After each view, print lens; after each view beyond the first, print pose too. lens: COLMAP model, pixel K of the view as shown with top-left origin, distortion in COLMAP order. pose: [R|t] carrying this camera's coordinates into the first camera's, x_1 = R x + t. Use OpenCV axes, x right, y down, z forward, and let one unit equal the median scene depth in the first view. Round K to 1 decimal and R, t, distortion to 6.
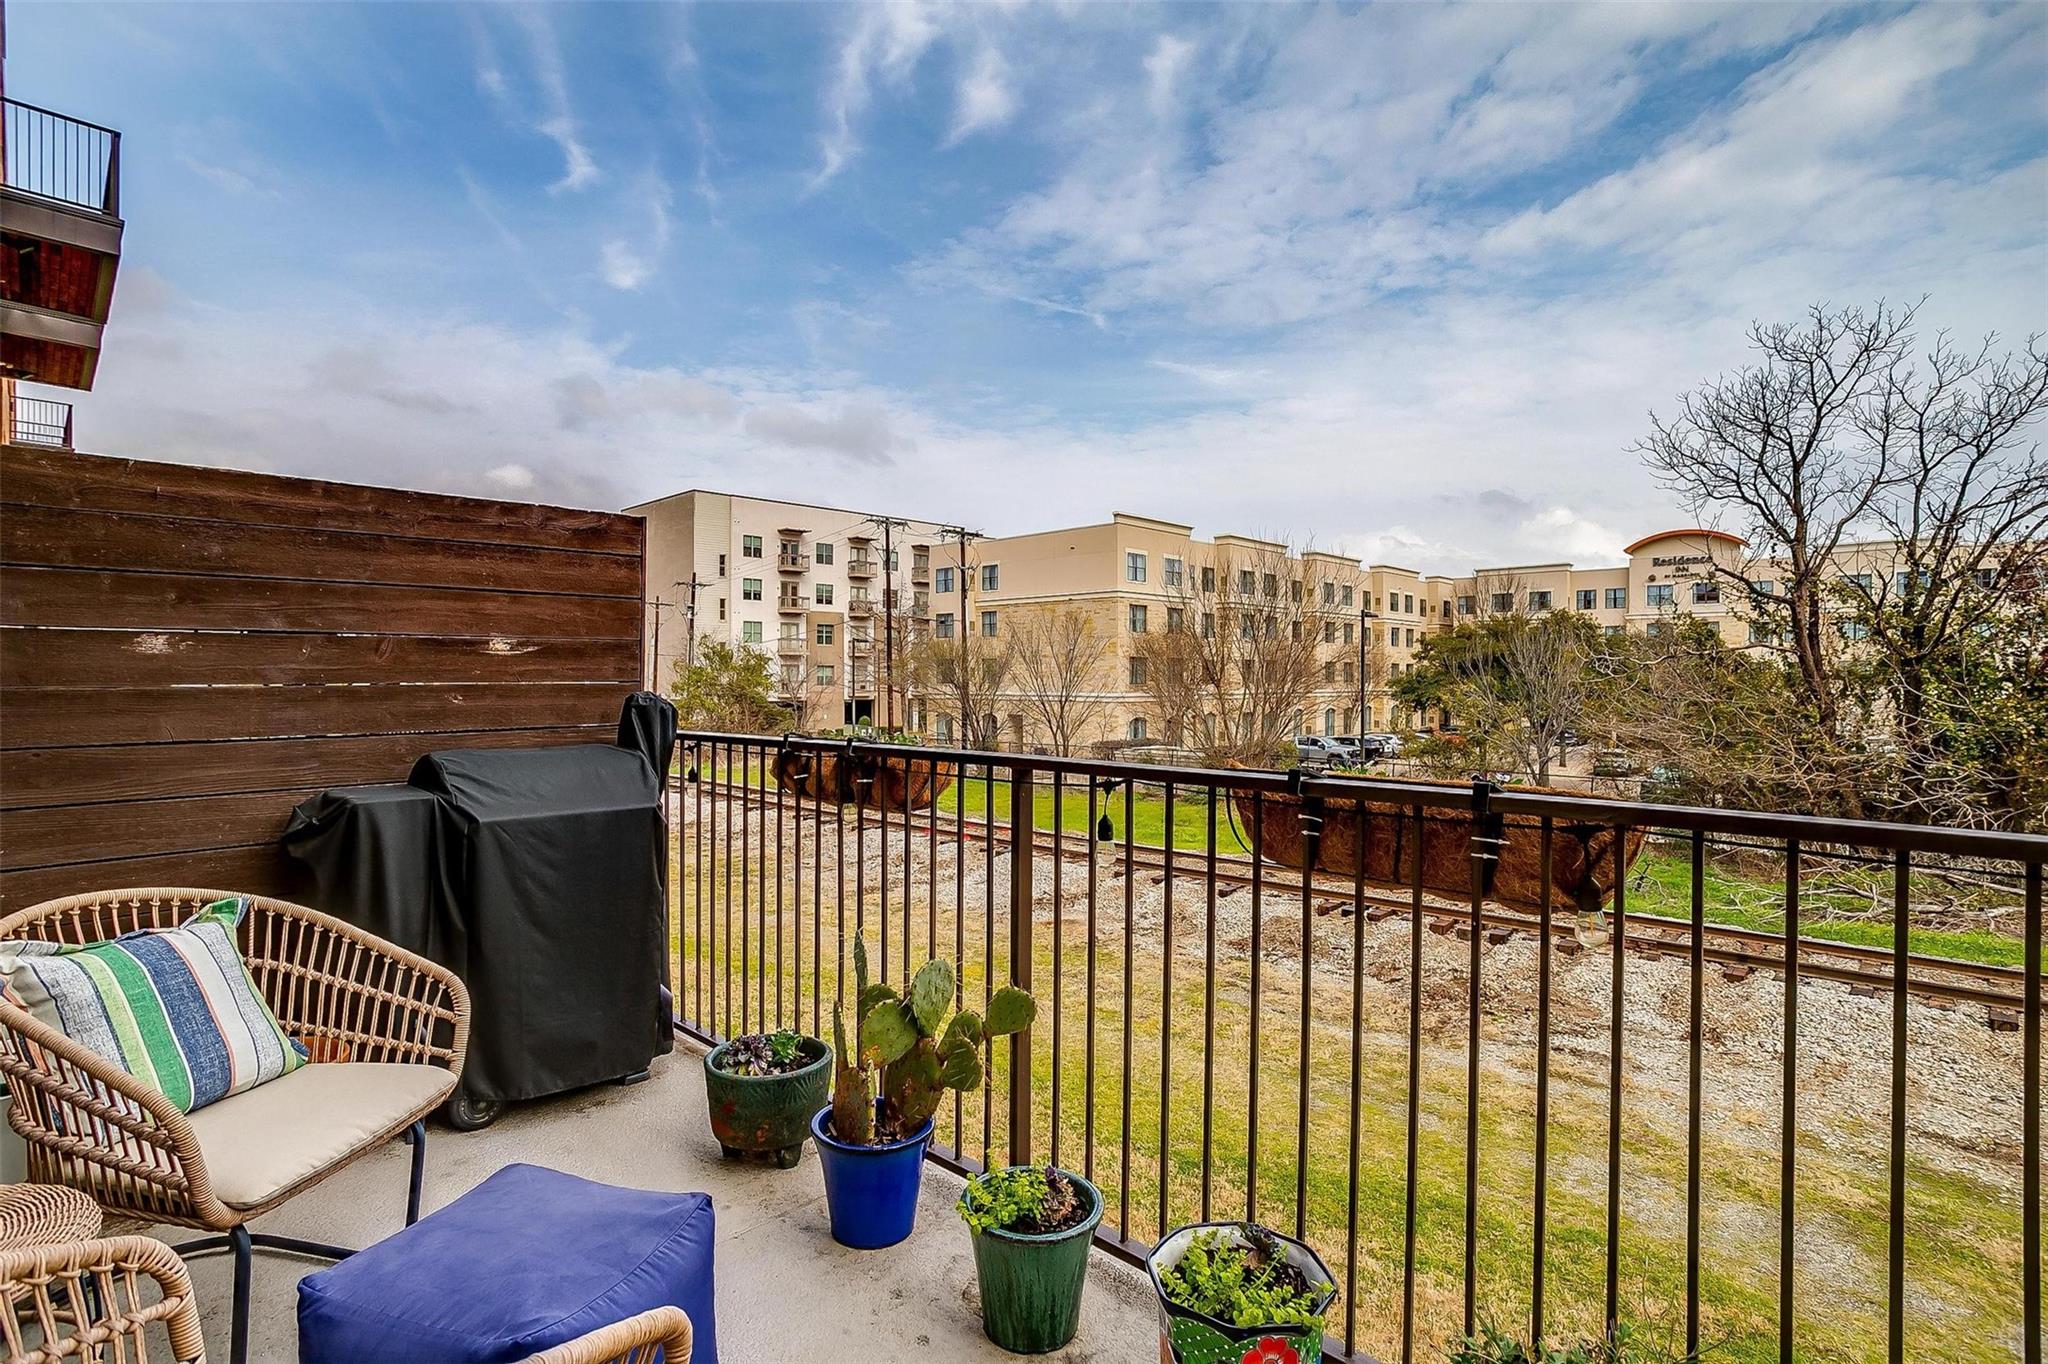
lens RADIAL K [[1003.2, 0, 1021.0], [0, 1003.2, 665.6], [0, 0, 1]] dist [-0.063931, 0.041070]
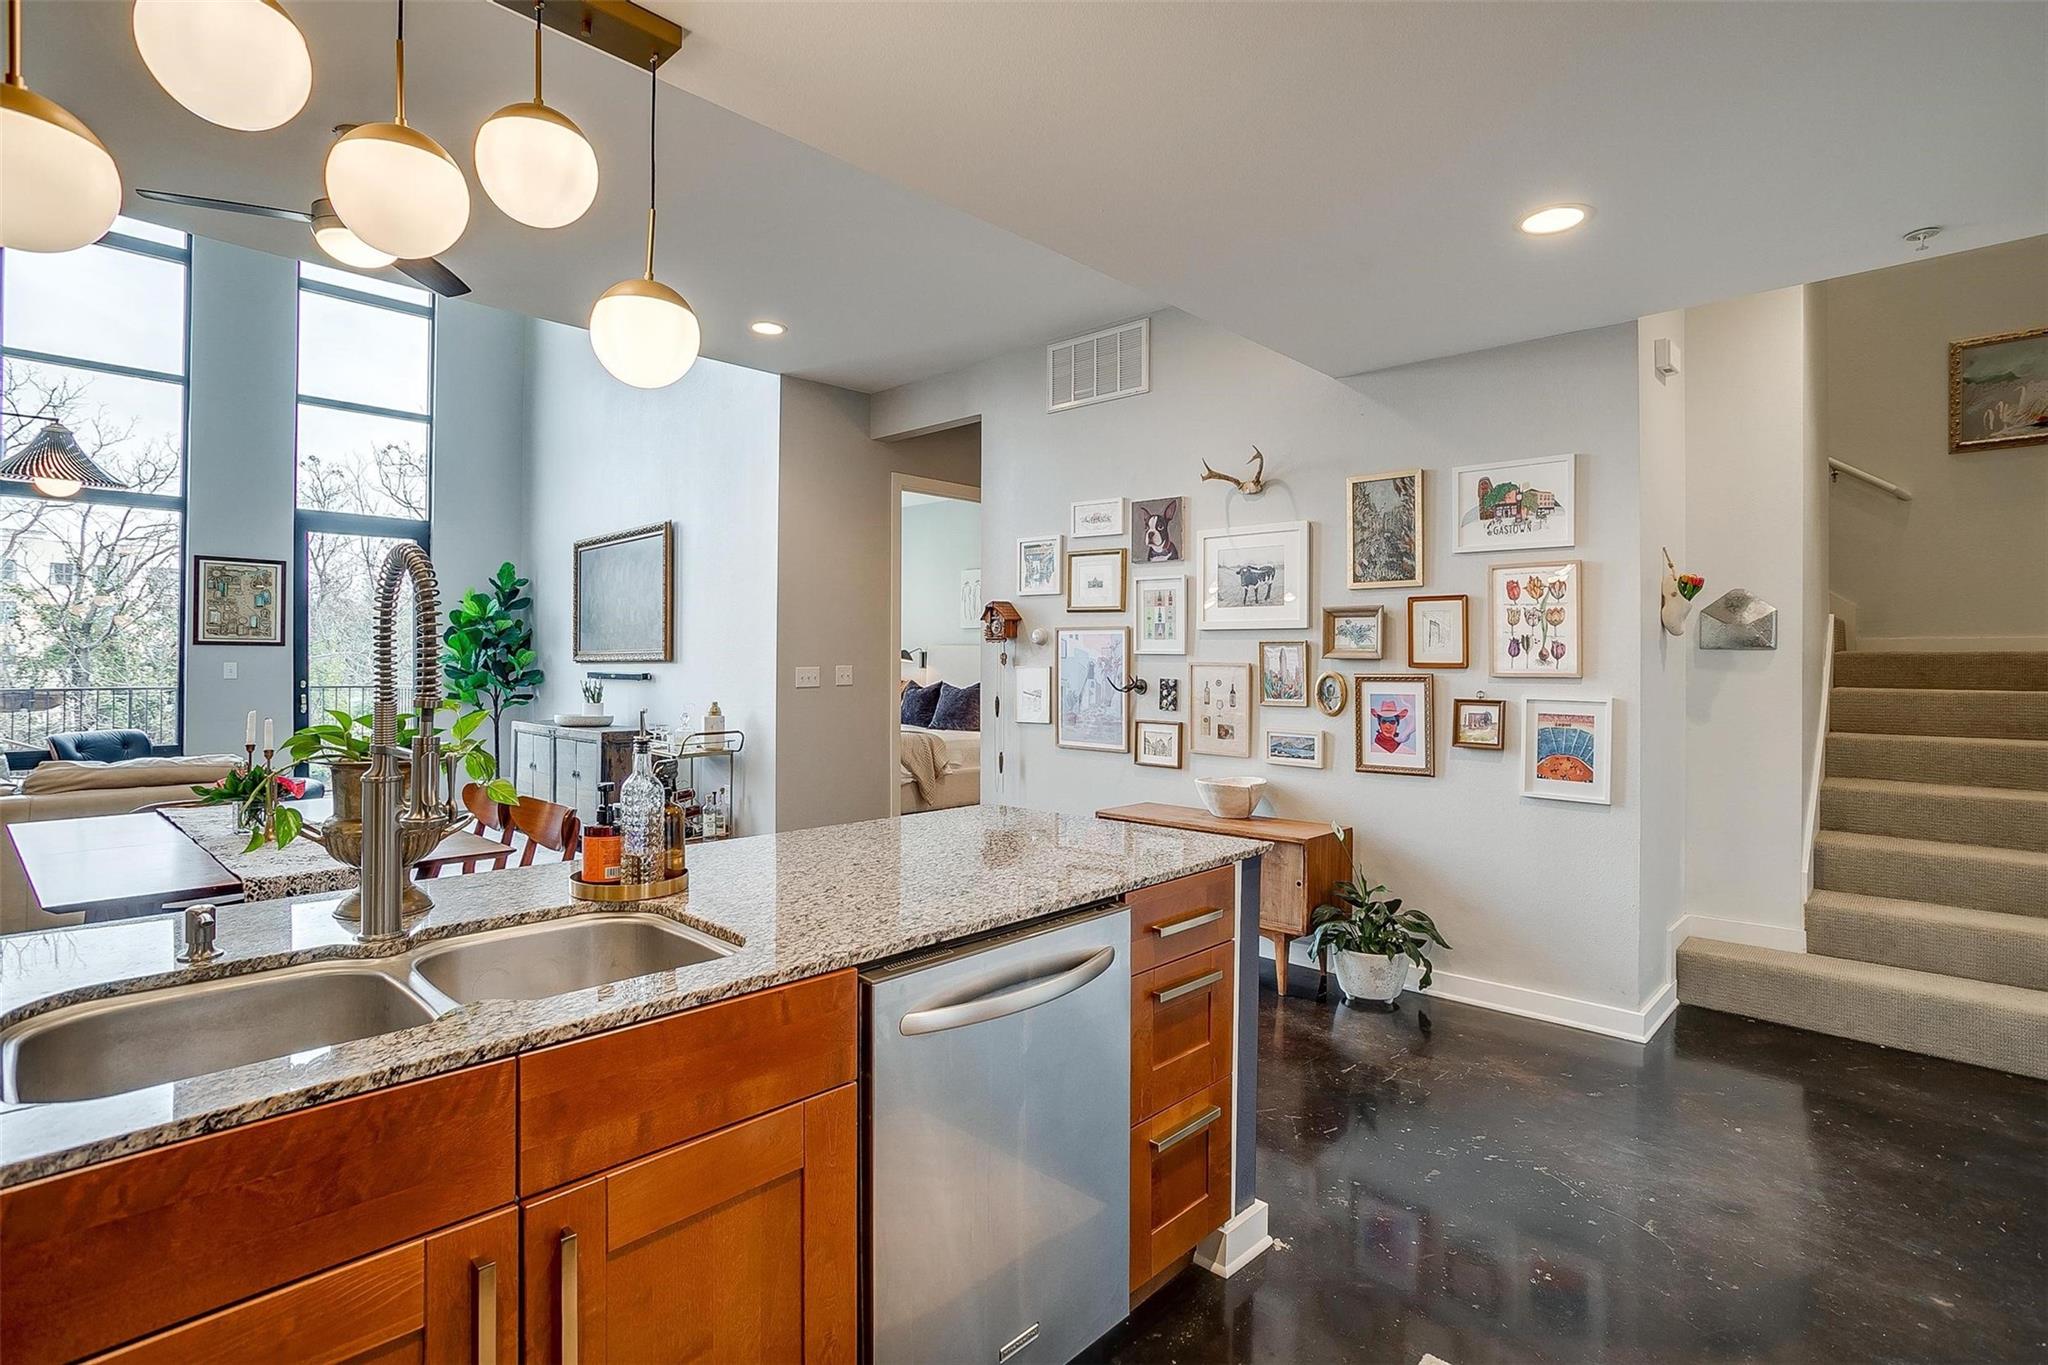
lens RADIAL K [[996.2, 0, 1021.2], [0, 996.2, 657.4], [0, 0, 1]] dist [-0.067339, 0.040243]
pose [[-0.007890, 0.002409, 0.999966, -0.396929], [-0.010650, 0.999940, -0.002493, -0.004512], [-0.999912, -0.010669, -0.007864, -0.252417]]
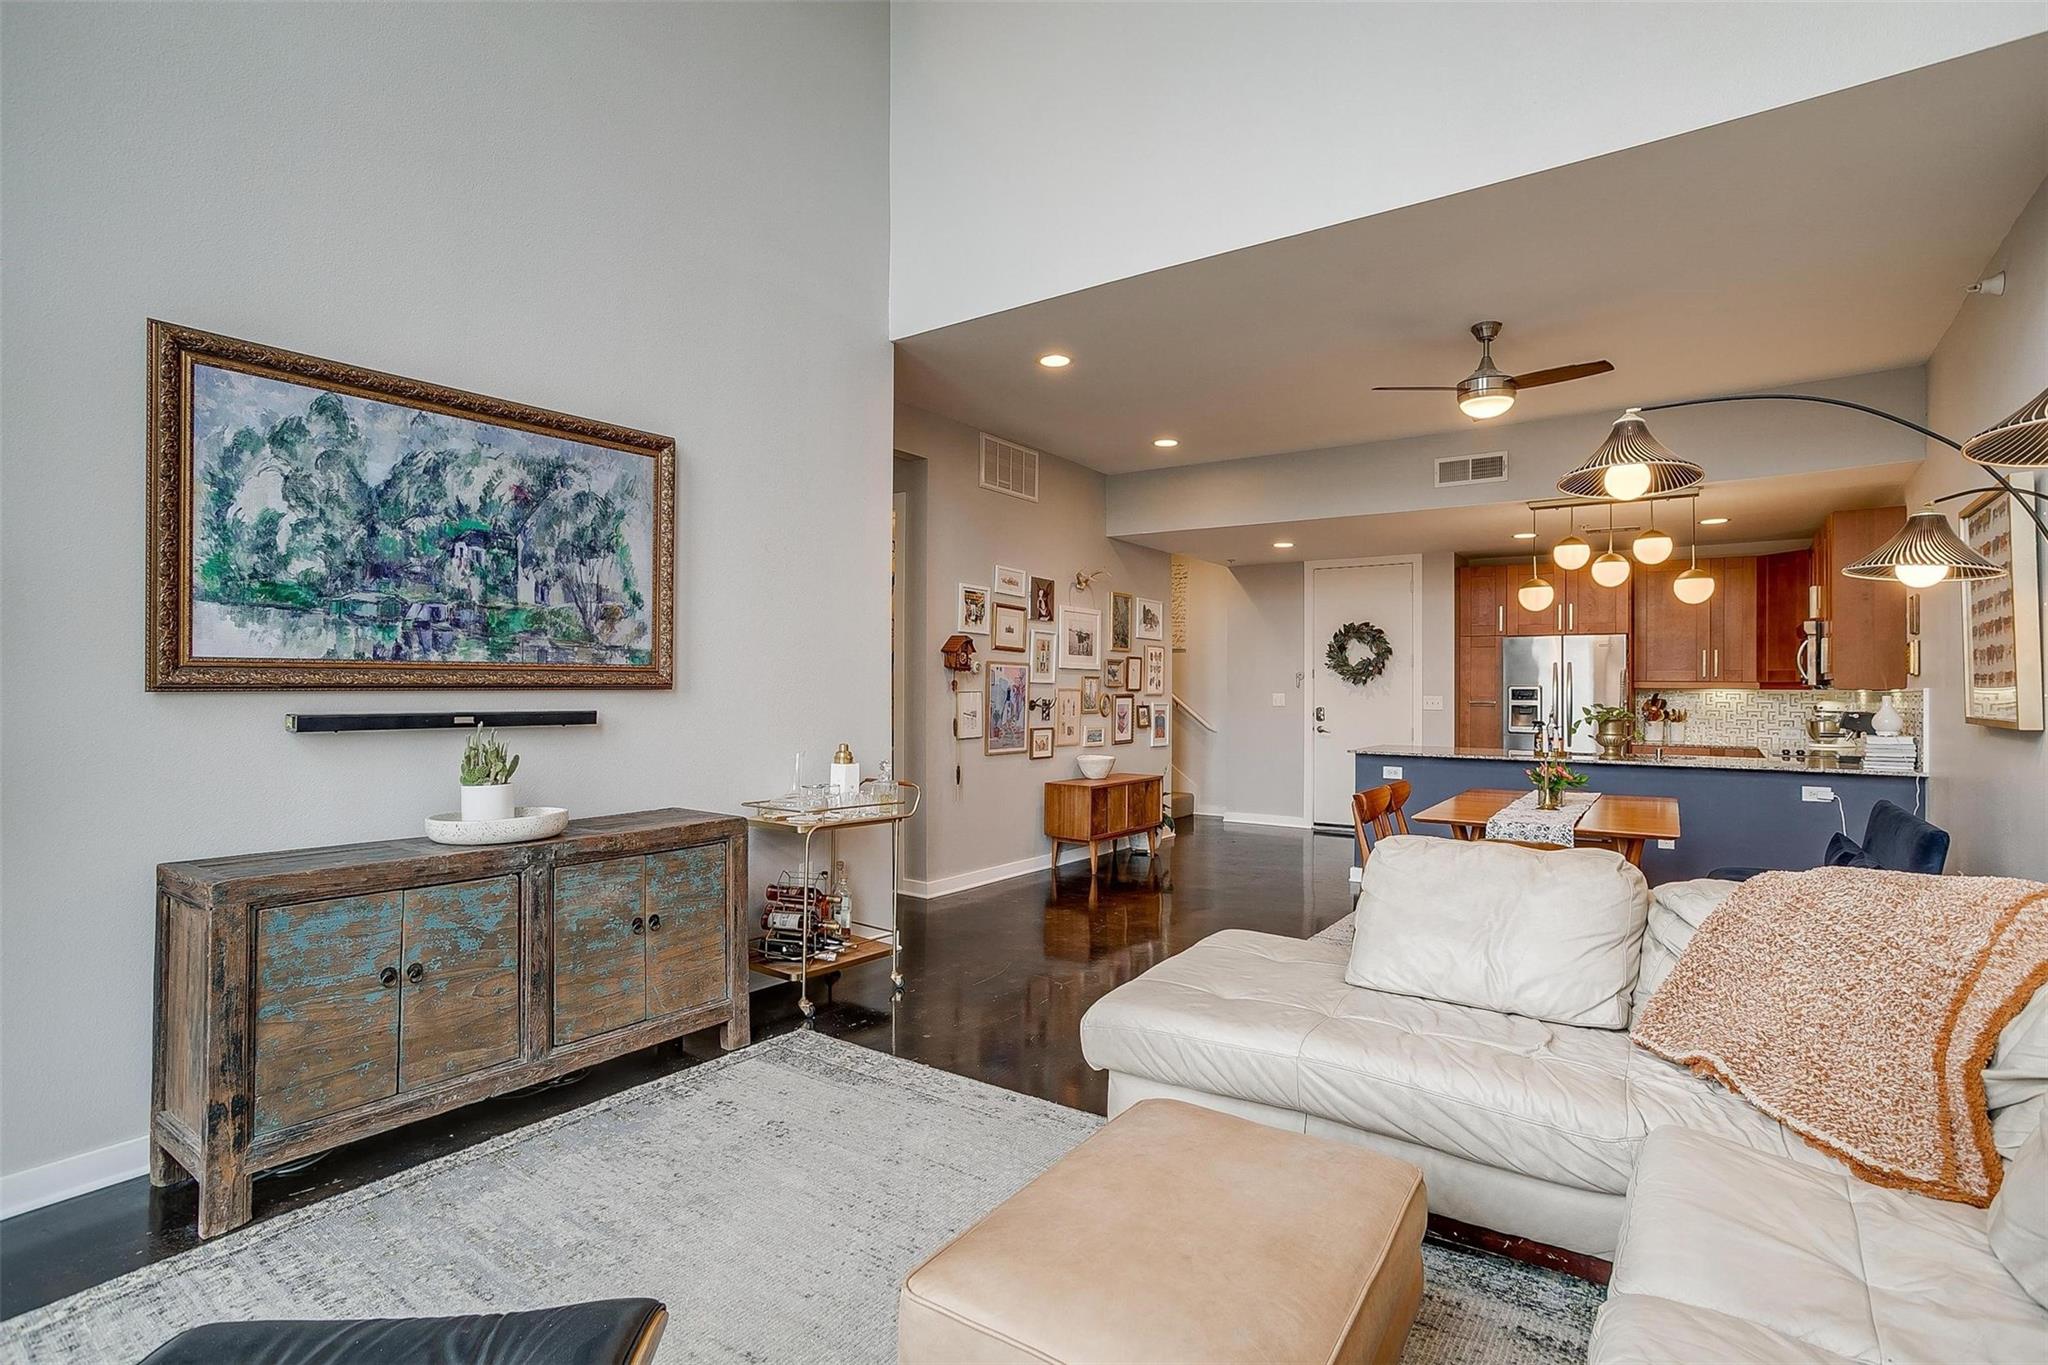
lens RADIAL K [[992.7, 0, 1021.4], [0, 992.7, 682.3], [0, 0, 1]] dist [-0.068046, 0.041539]
pose [[-0.988872, -0.009140, -0.148491, -0.117185], [-0.007245, 0.999885, -0.013295, -0.001830], [0.148596, -0.012071, -0.988824, 0.042914]]
